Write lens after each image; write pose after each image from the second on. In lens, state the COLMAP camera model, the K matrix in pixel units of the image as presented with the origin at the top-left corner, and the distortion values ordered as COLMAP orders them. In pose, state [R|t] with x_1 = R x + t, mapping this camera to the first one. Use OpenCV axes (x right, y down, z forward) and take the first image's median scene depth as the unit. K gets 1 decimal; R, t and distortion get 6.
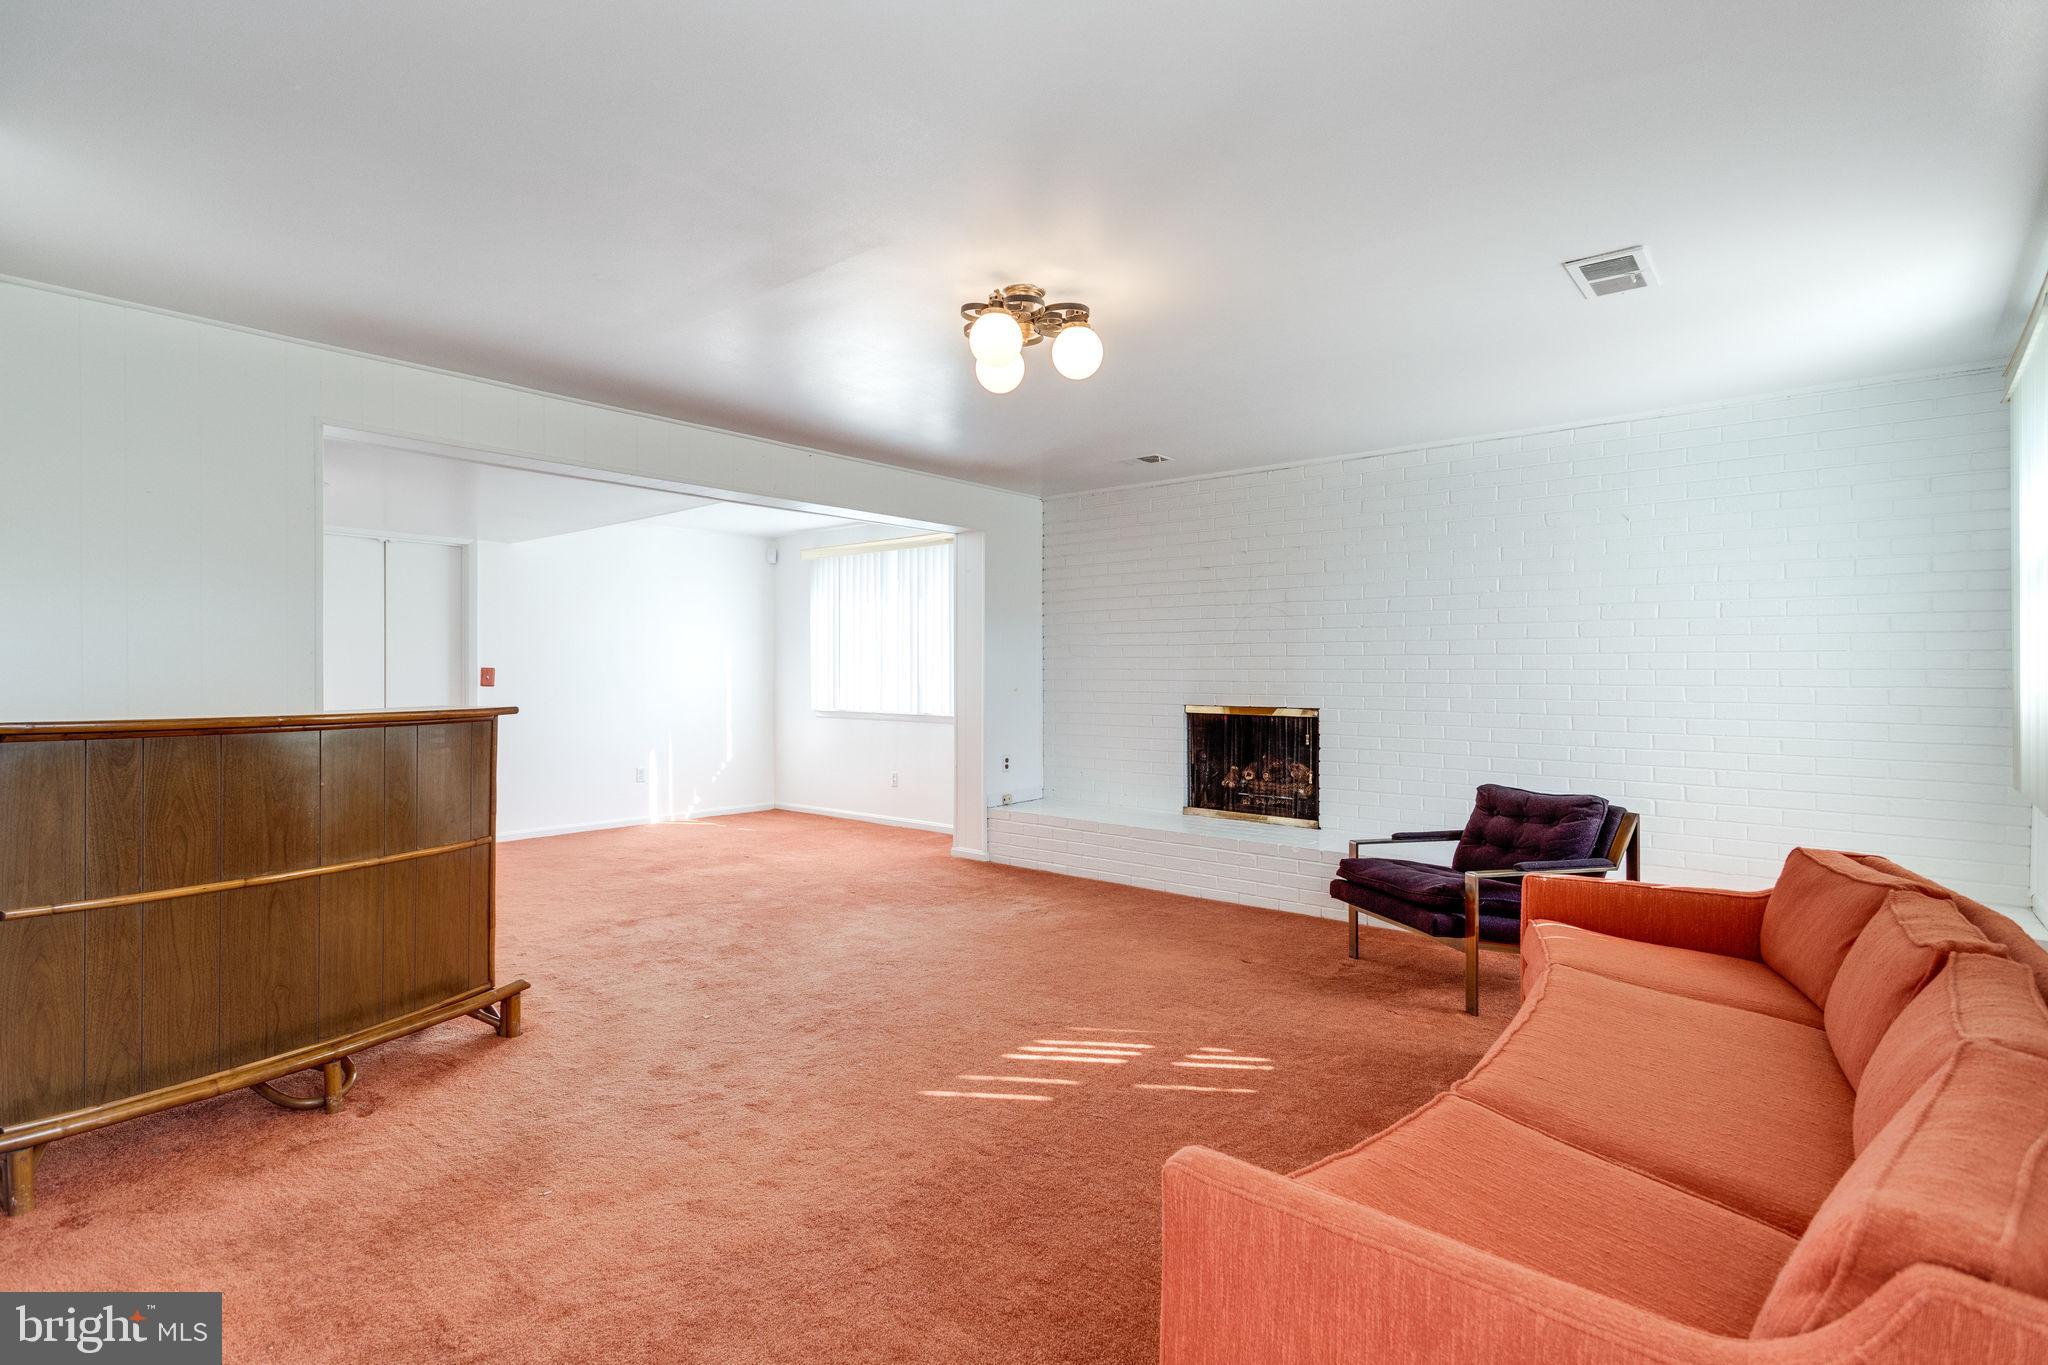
lens RADIAL K [[985.1, 0, 1023.8], [0, 985.1, 680.2], [0, 0, 1]] dist [-0.000231, 0.000330]
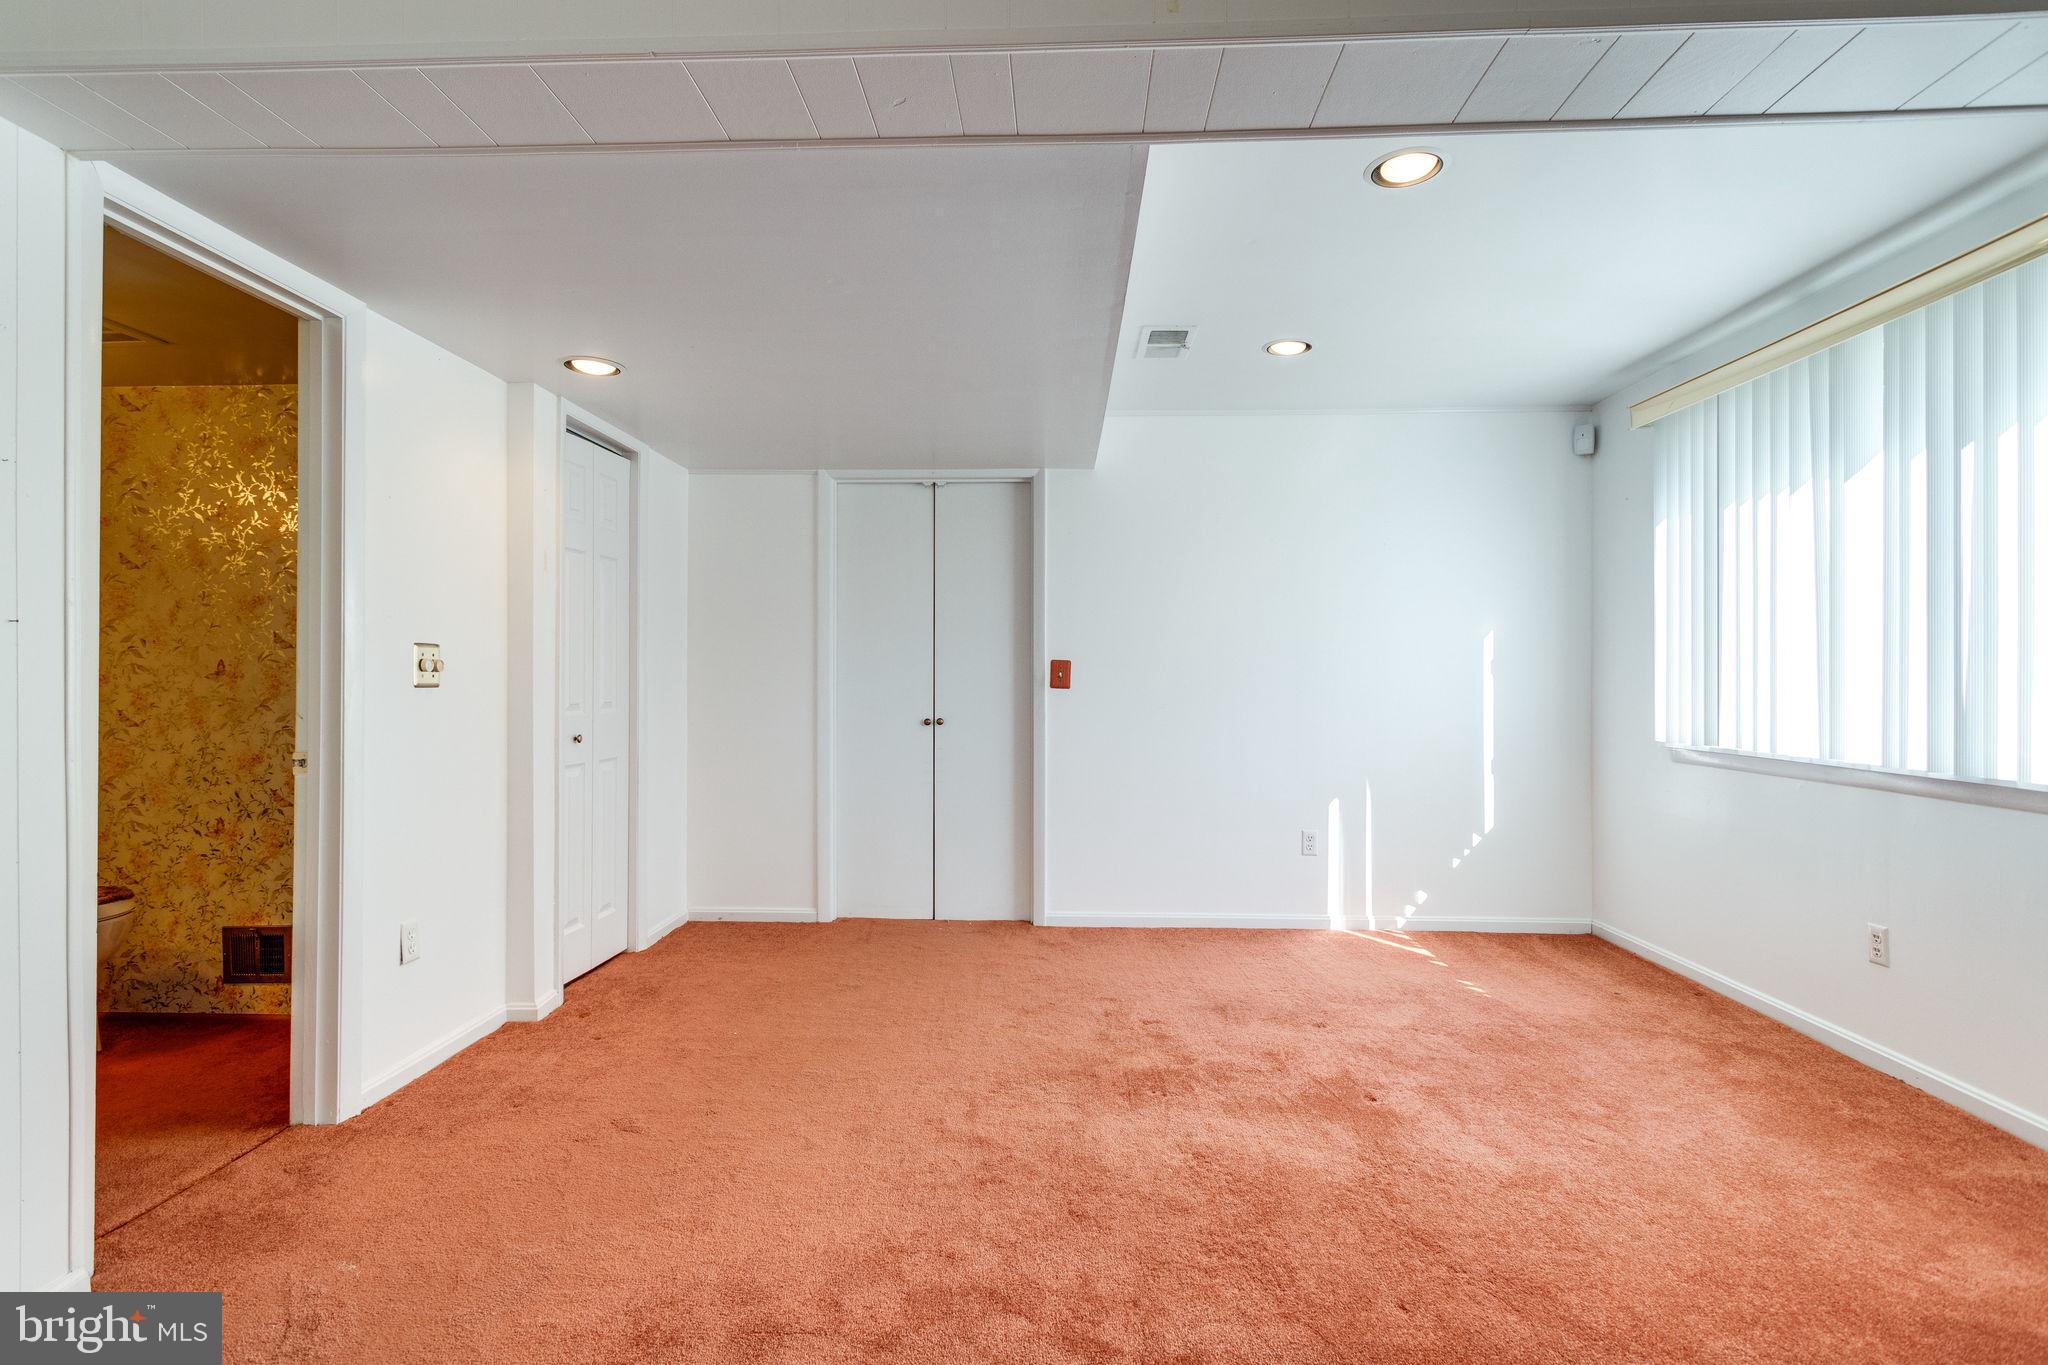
lens RADIAL K [[985.1, 0, 1023.8], [0, 985.1, 680.2], [0, 0, 1]] dist [-0.000231, 0.000330]
pose [[0.617232, -0.000760, -0.786781, -0.040906], [-0.004473, 0.999980, -0.004475, 0.003912], [0.786769, 0.006282, 0.617216, 0.573800]]
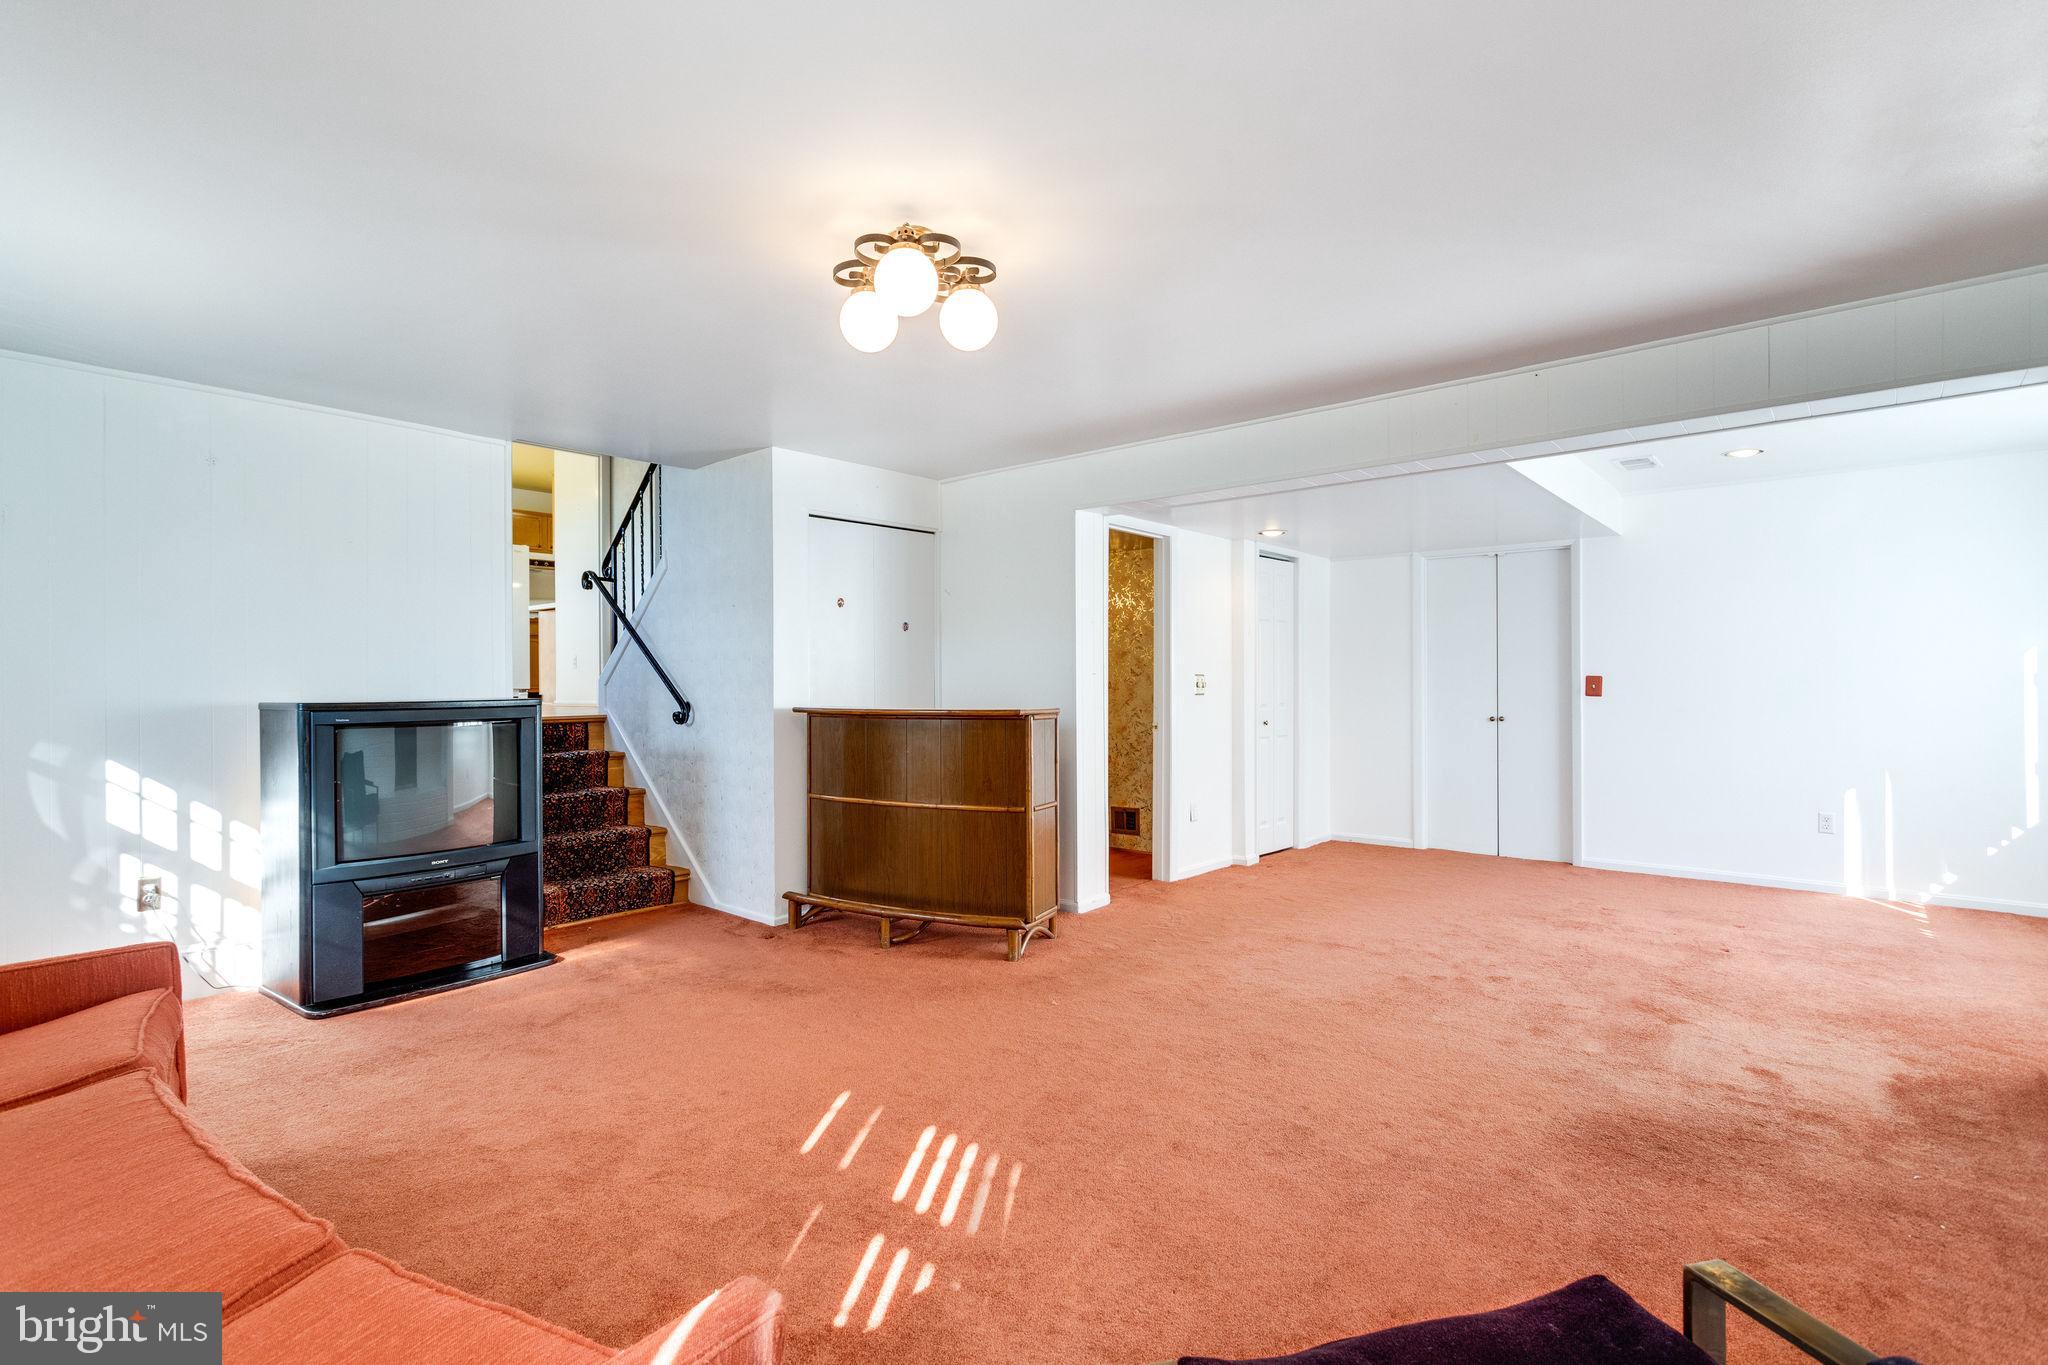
lens RADIAL K [[985.1, 0, 1023.8], [0, 985.1, 680.2], [0, 0, 1]] dist [-0.000231, 0.000330]
pose [[-0.003341, -0.005982, -0.999977, 0.368844], [-0.003439, 0.999976, -0.005971, -0.001387], [0.999989, 0.003419, -0.003362, 0.475559]]
